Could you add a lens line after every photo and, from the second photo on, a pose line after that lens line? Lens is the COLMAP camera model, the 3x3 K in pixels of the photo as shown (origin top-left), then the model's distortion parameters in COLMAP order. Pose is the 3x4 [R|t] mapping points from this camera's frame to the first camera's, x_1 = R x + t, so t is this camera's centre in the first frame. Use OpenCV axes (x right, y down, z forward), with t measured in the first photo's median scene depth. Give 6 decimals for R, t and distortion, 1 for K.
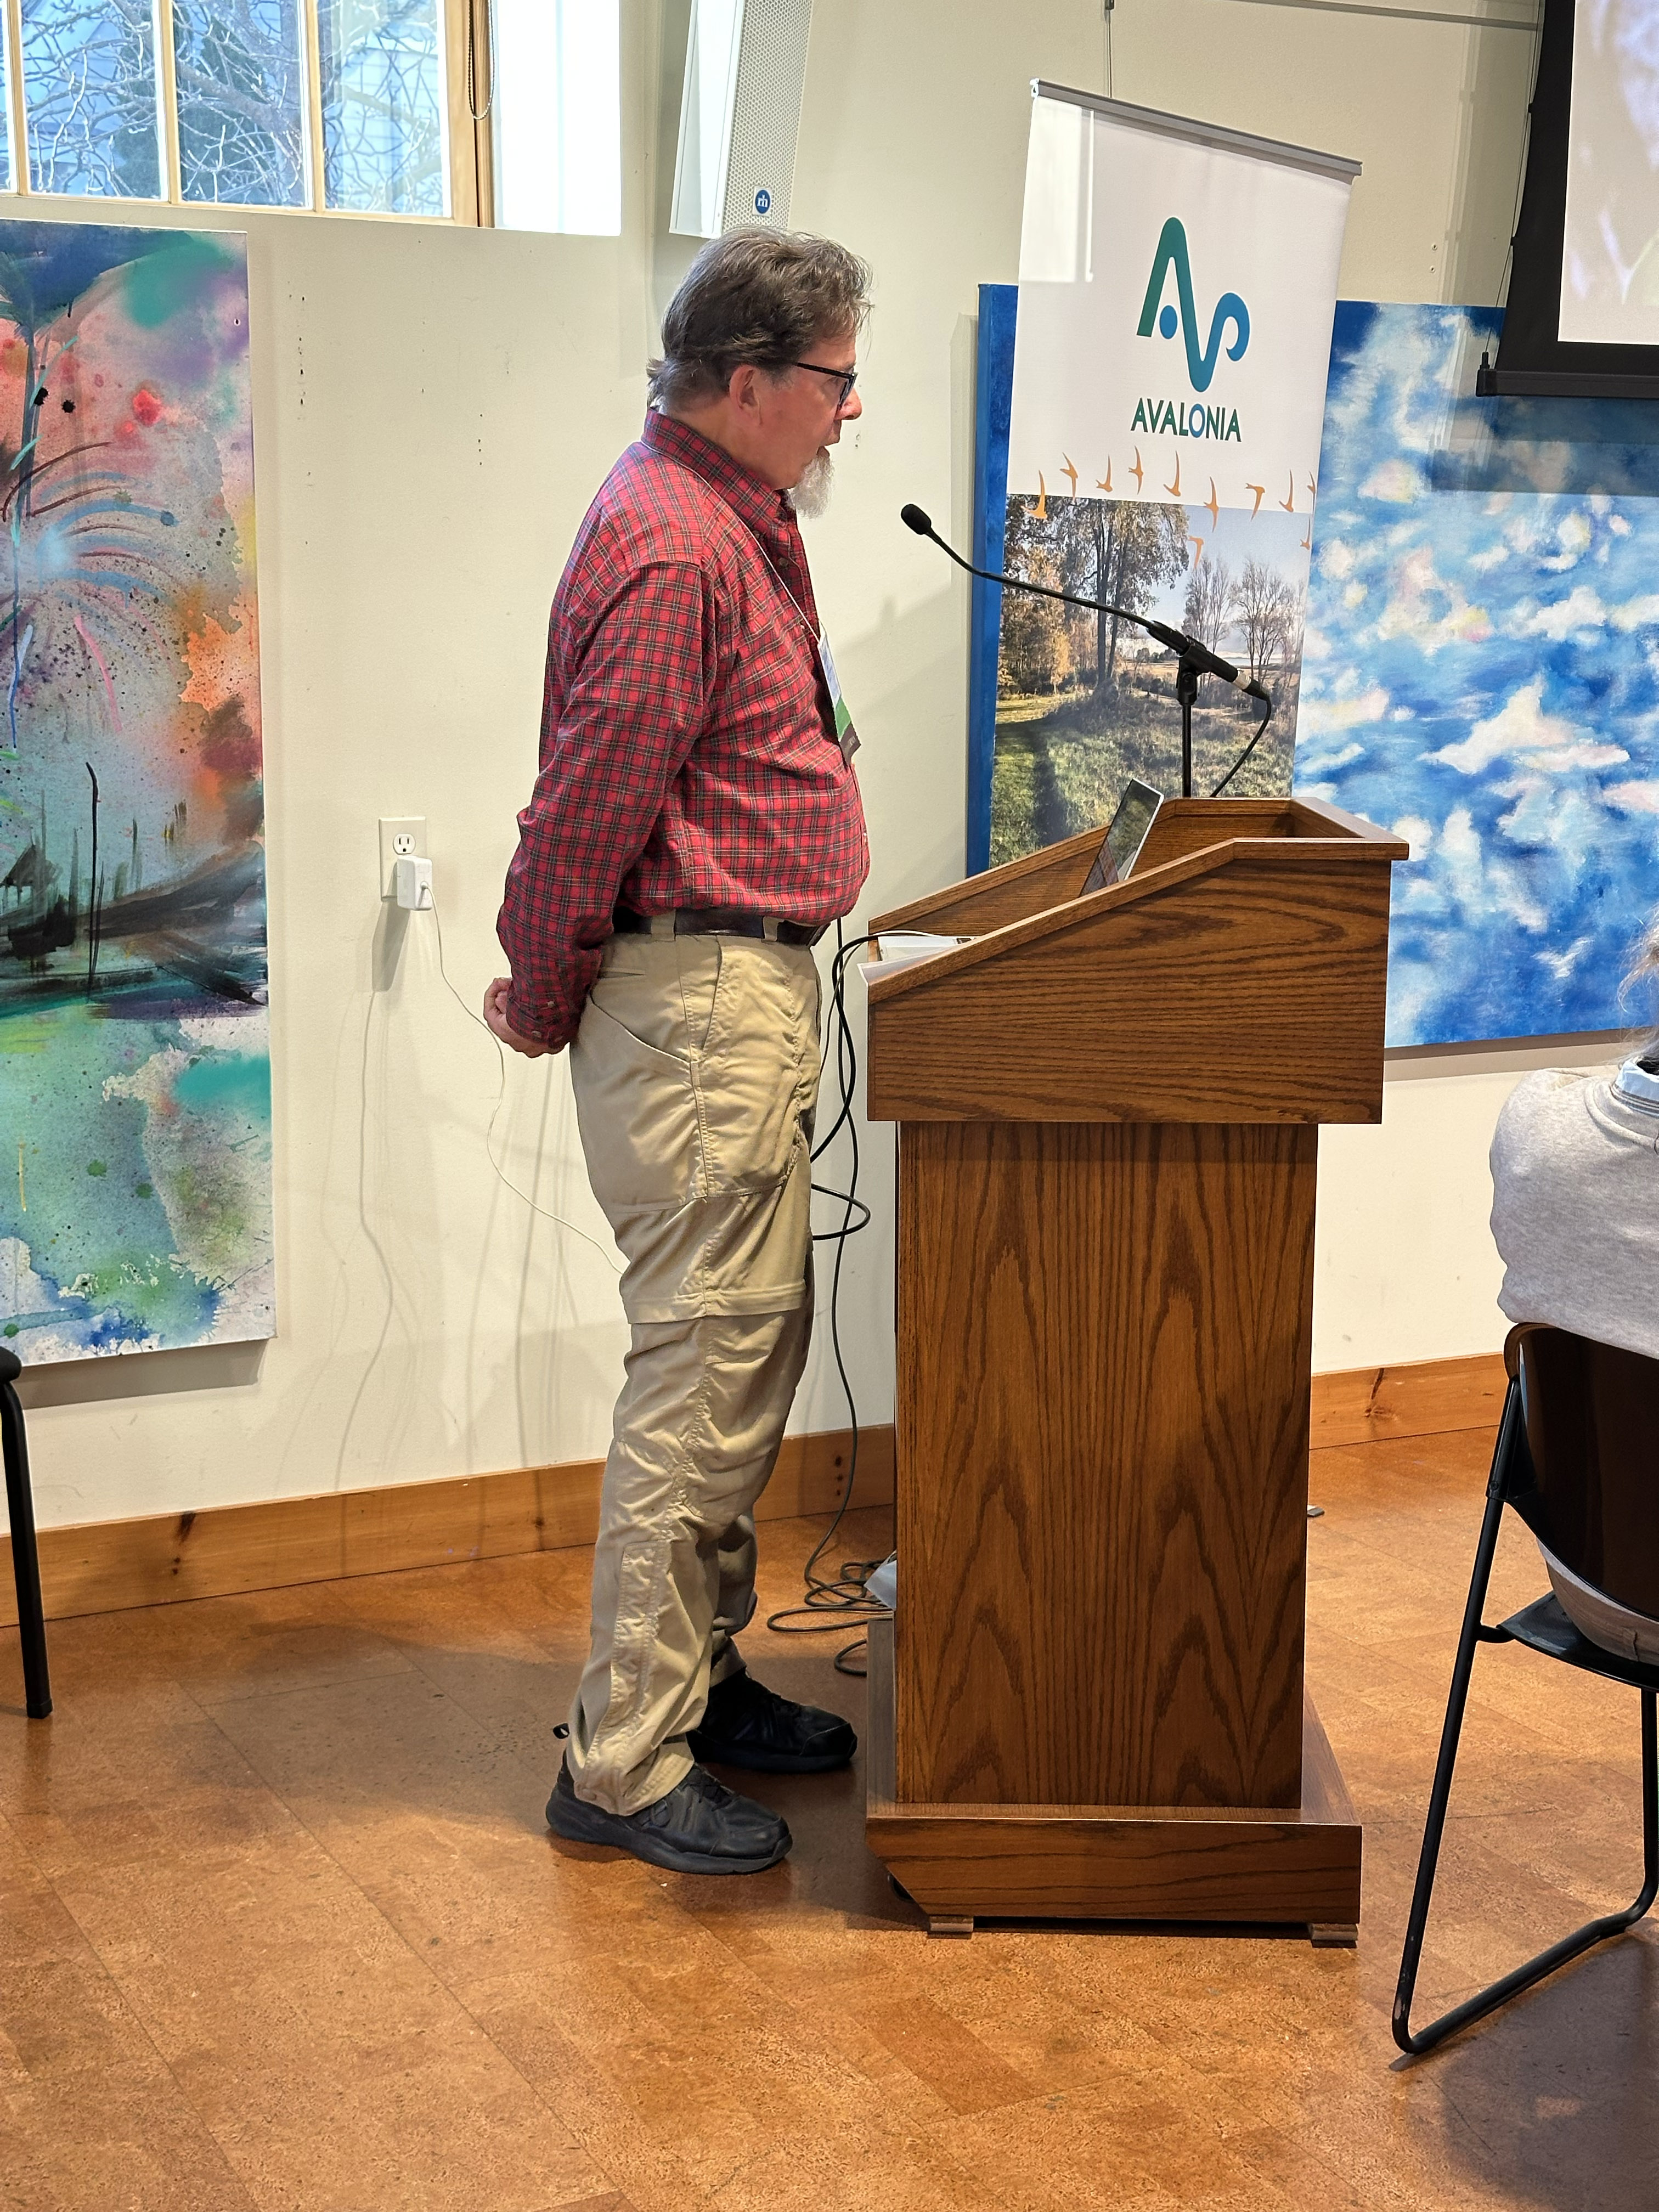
lens RADIAL K [[3089.5, 0, 828.5], [0, 3089.5, 1106.2], [0, 0, 1]] dist [0.135988, 0.000000]
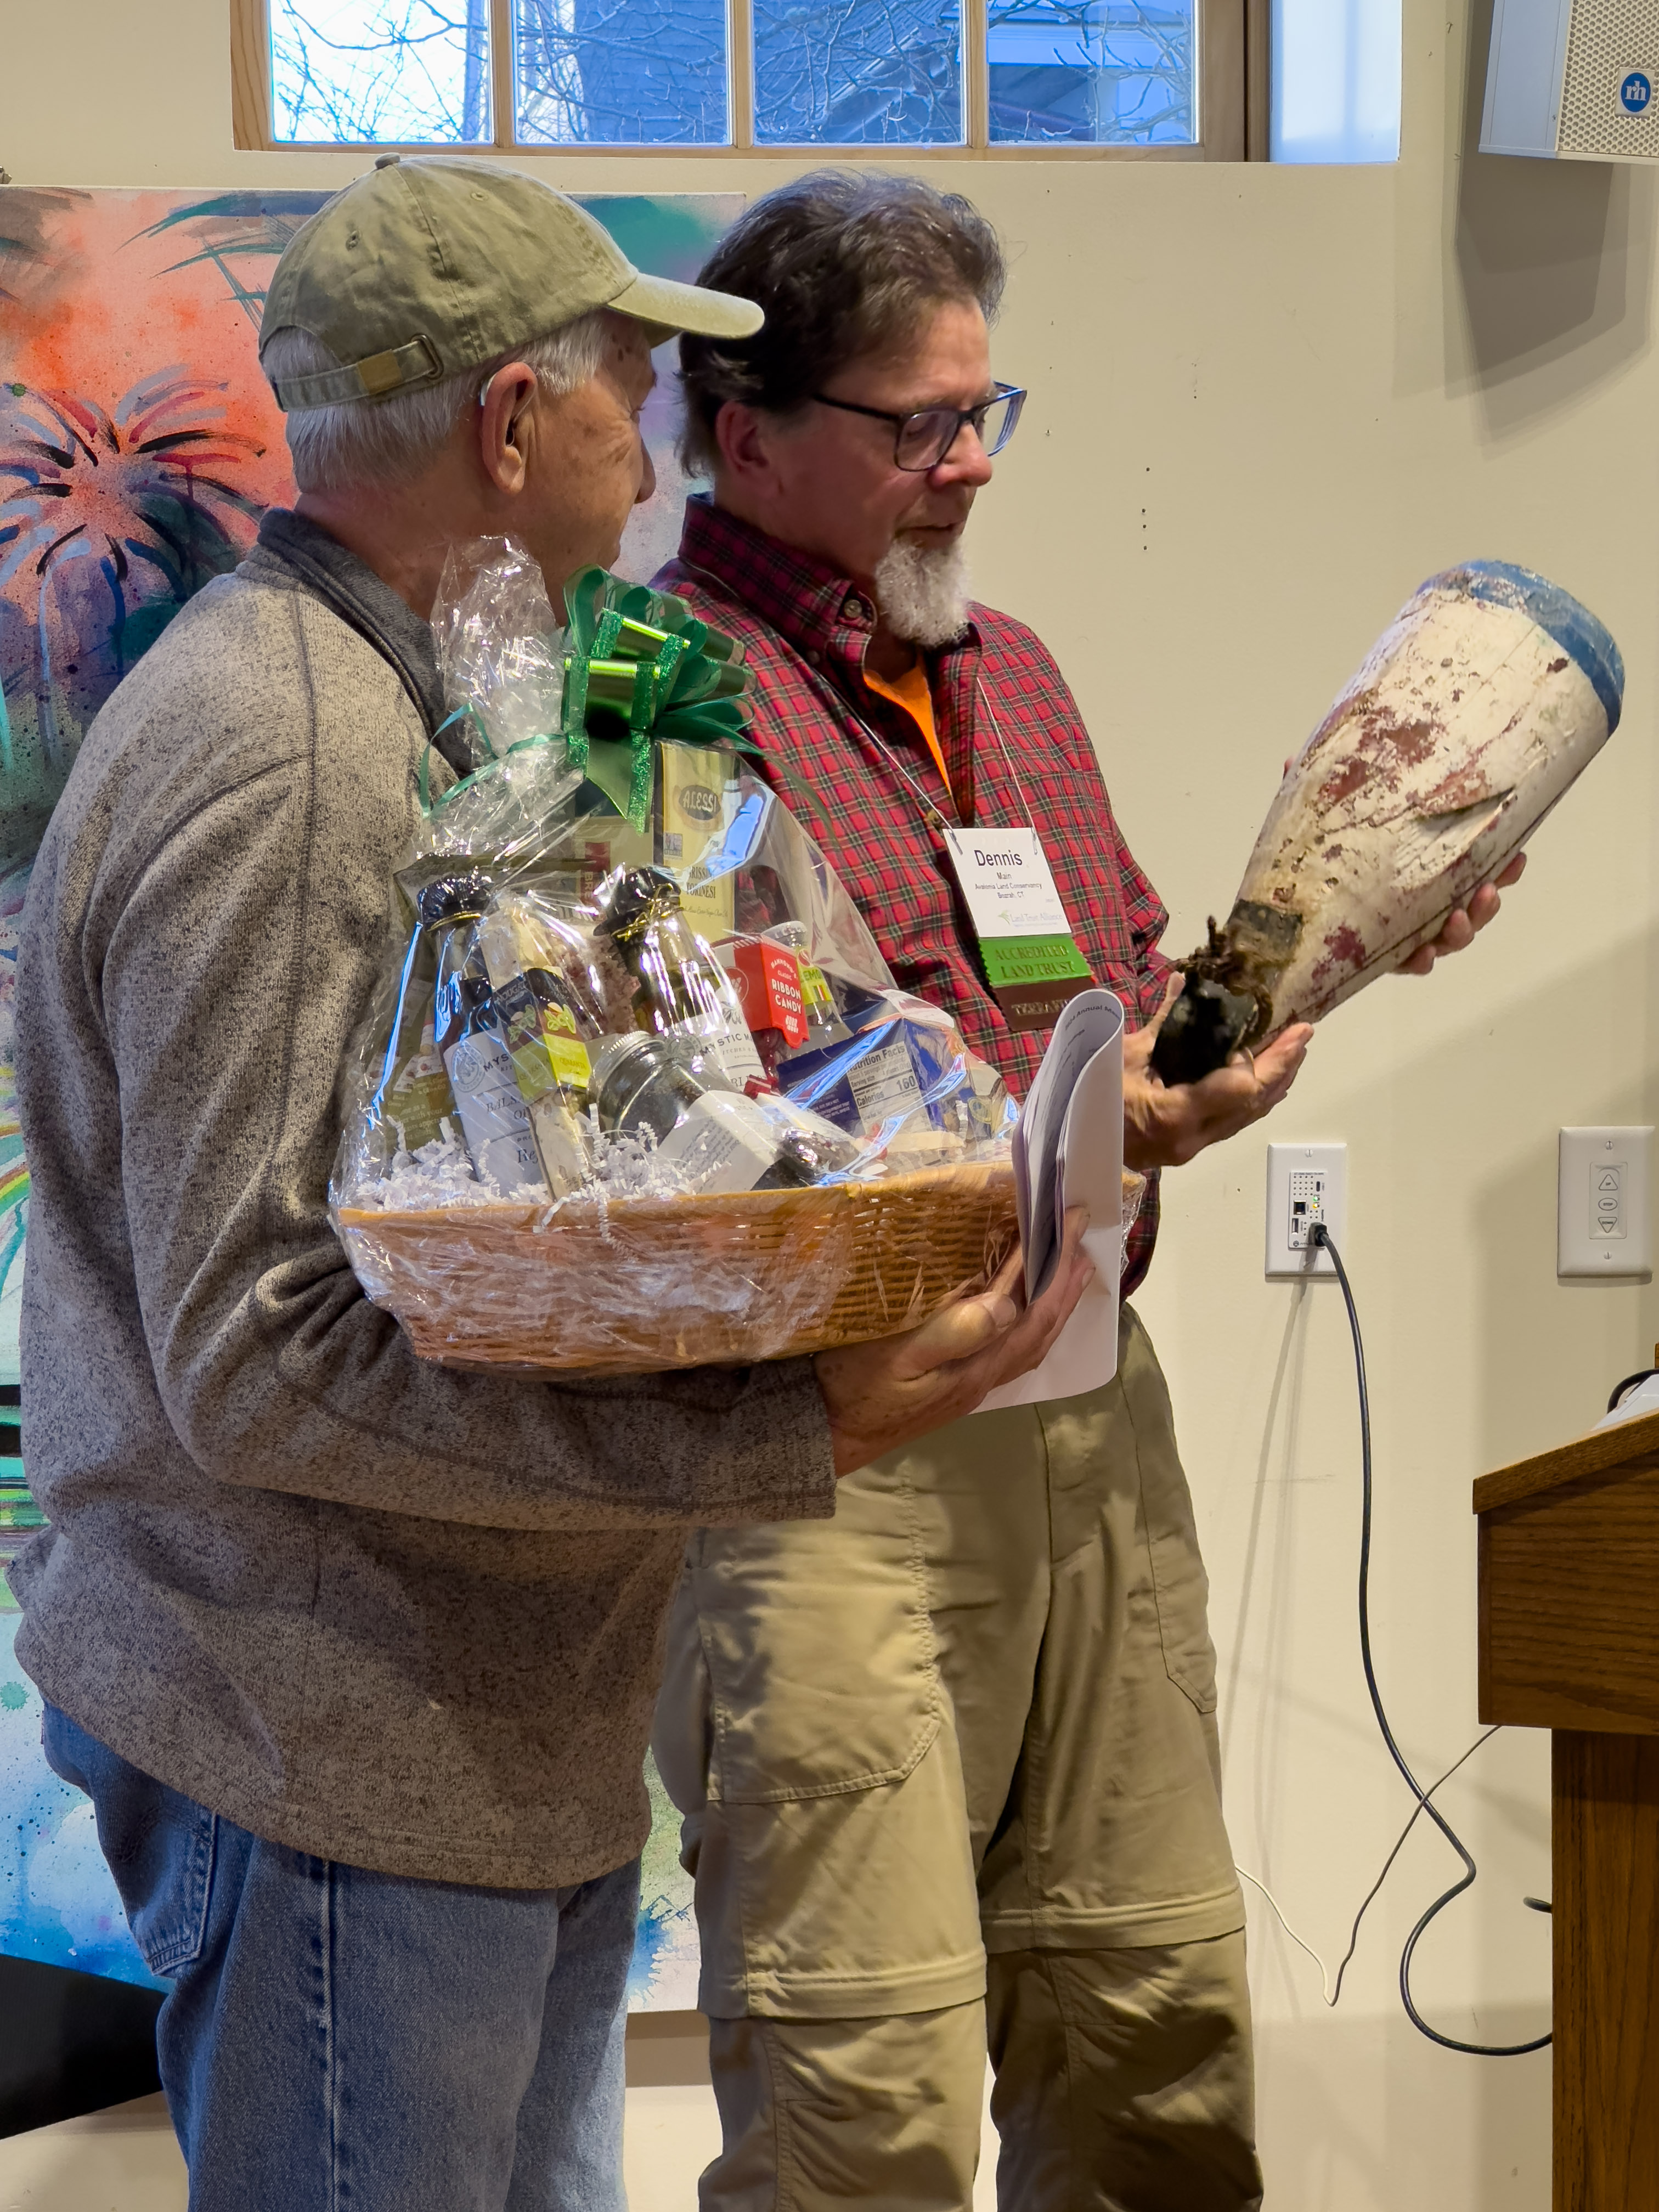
lens RADIAL K [[5040.2, 0, 824.0], [0, 5040.2, 1124.4], [0, 0, 1]] dist [0.144125, 0.000000]
pose [[0.951710, 0.012716, -0.306736, 0.155158], [-0.037884, 0.996370, -0.076237, -0.024998], [0.304653, 0.084176, 0.948737, 0.089318]]
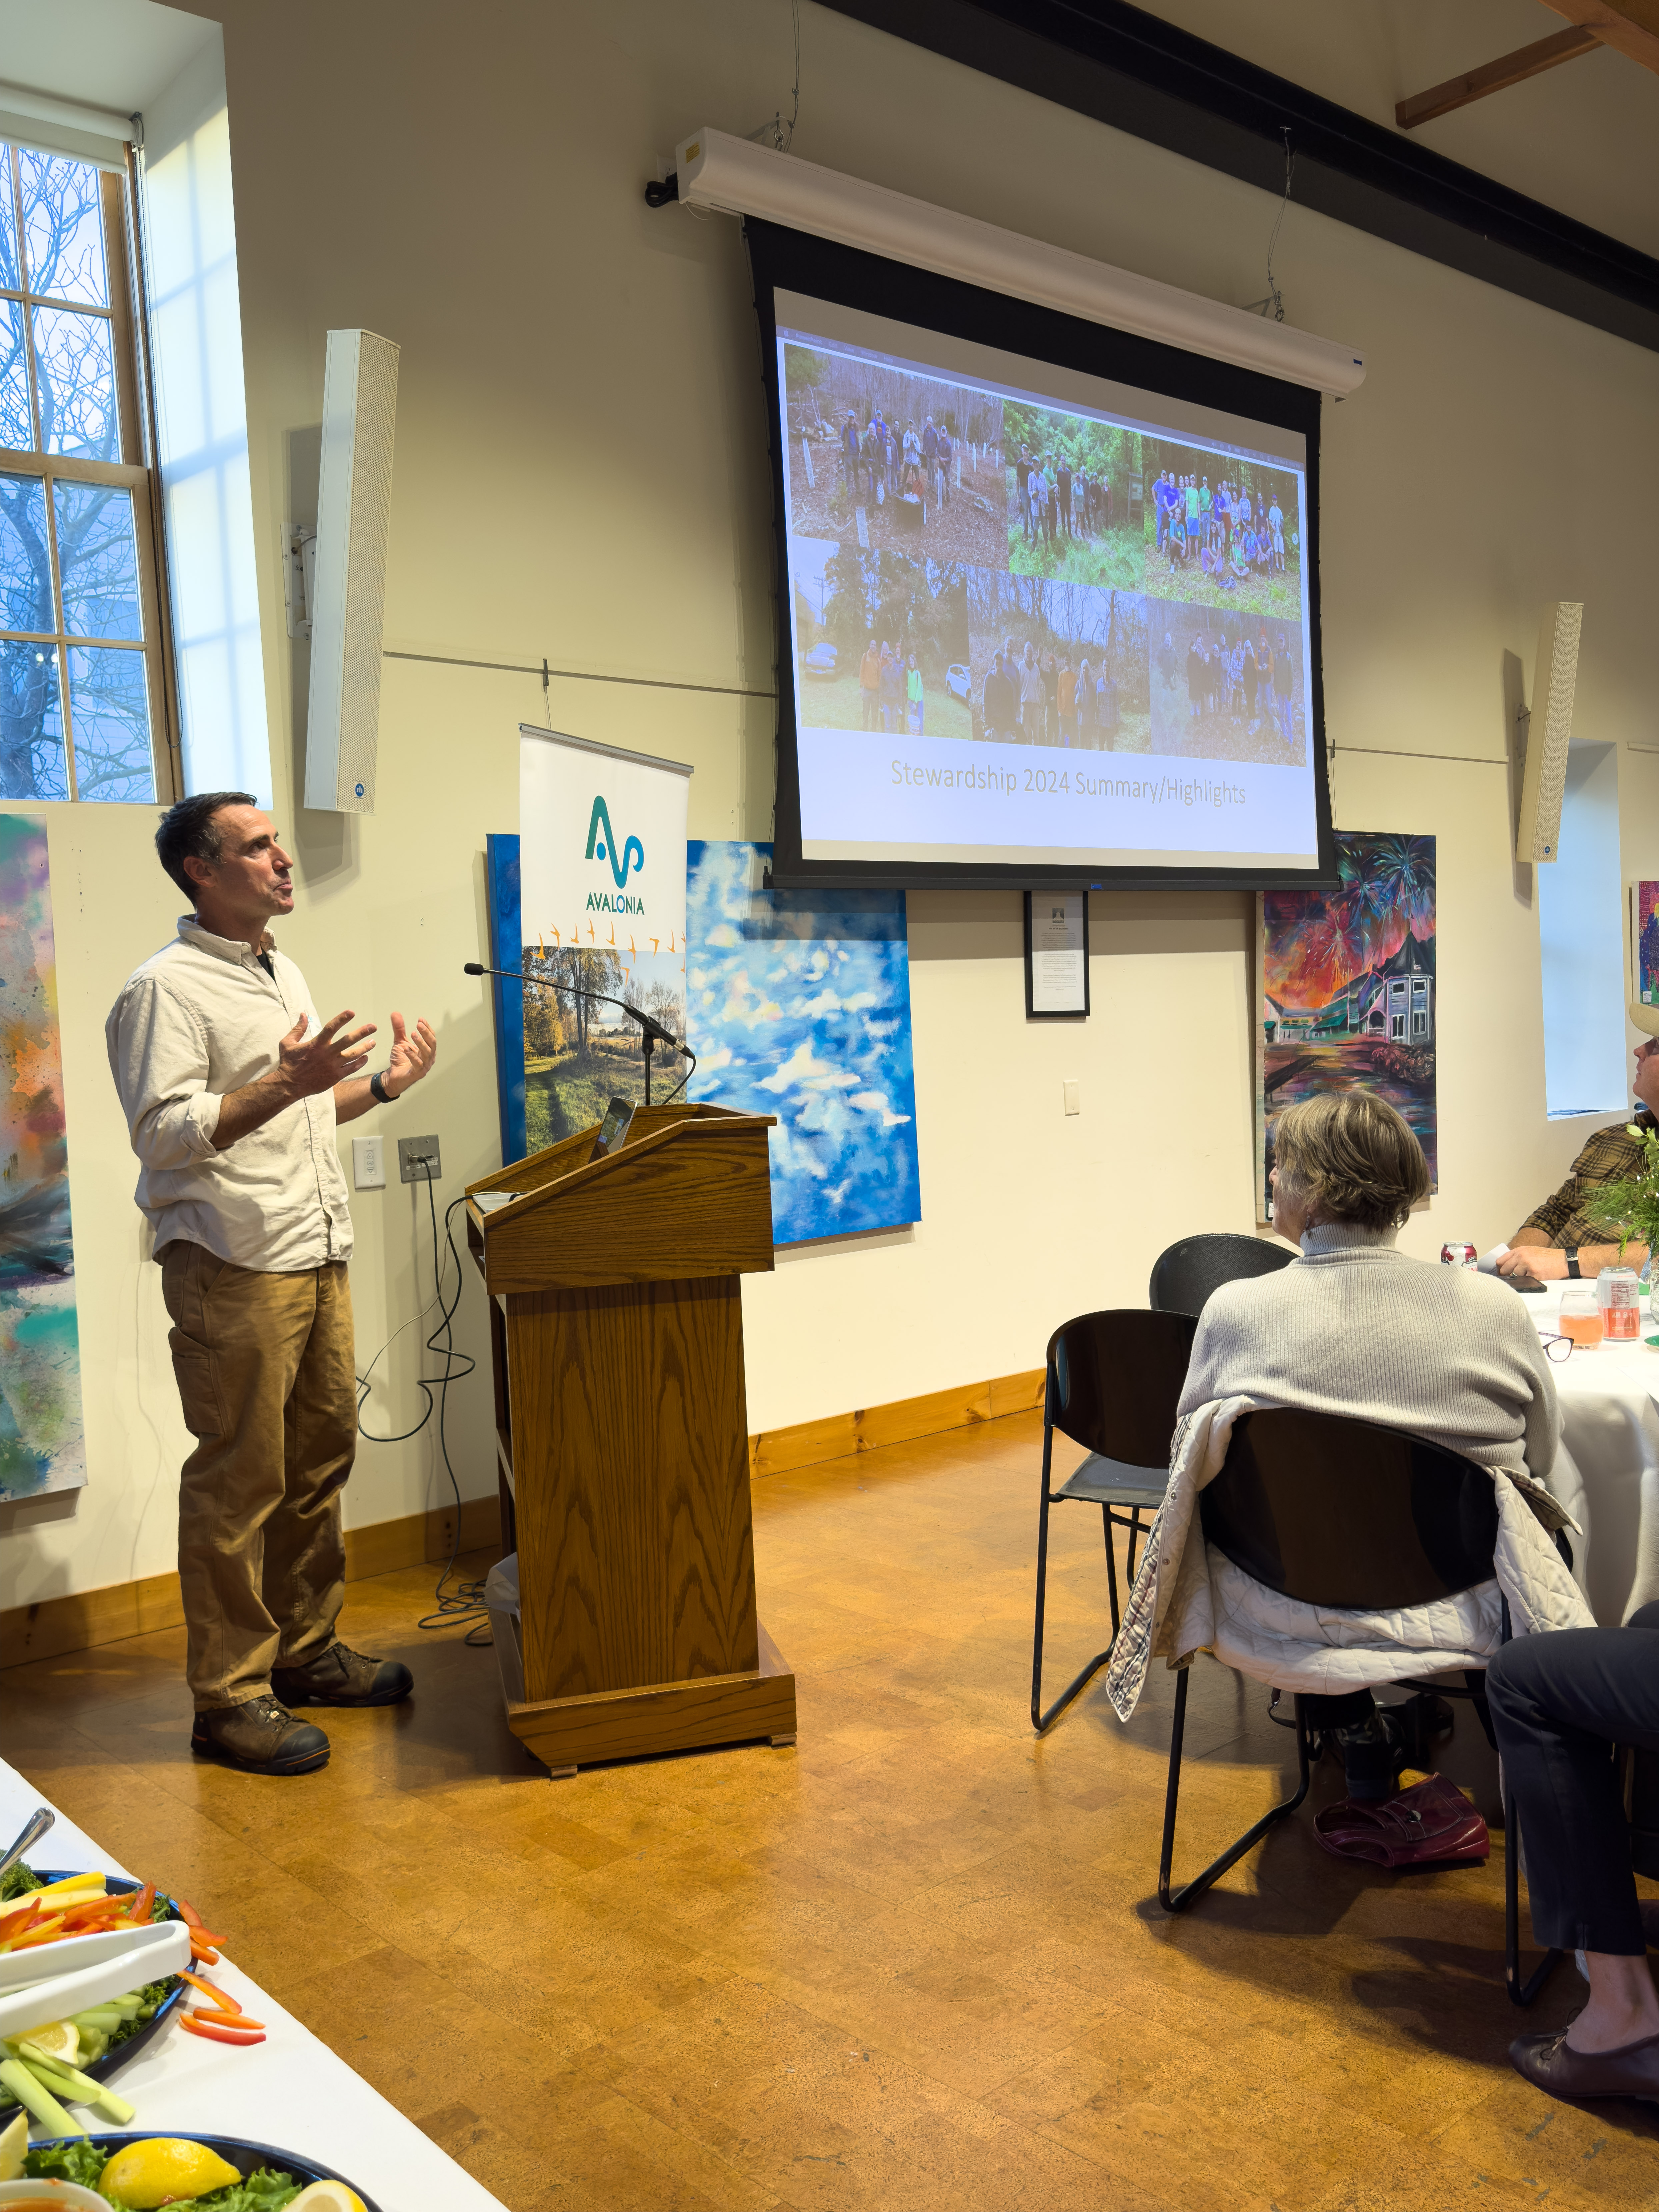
lens RADIAL K [[1883.2, 0, 833.9], [0, 1883.2, 1092.5], [0, 0, 1]] dist [0.132127, -0.153492]
pose [[0.965582, -0.062081, 0.252582, -0.053766], [0.093153, 0.989222, -0.112975, 0.026759], [-0.242846, 0.132615, 0.960957, -0.075437]]
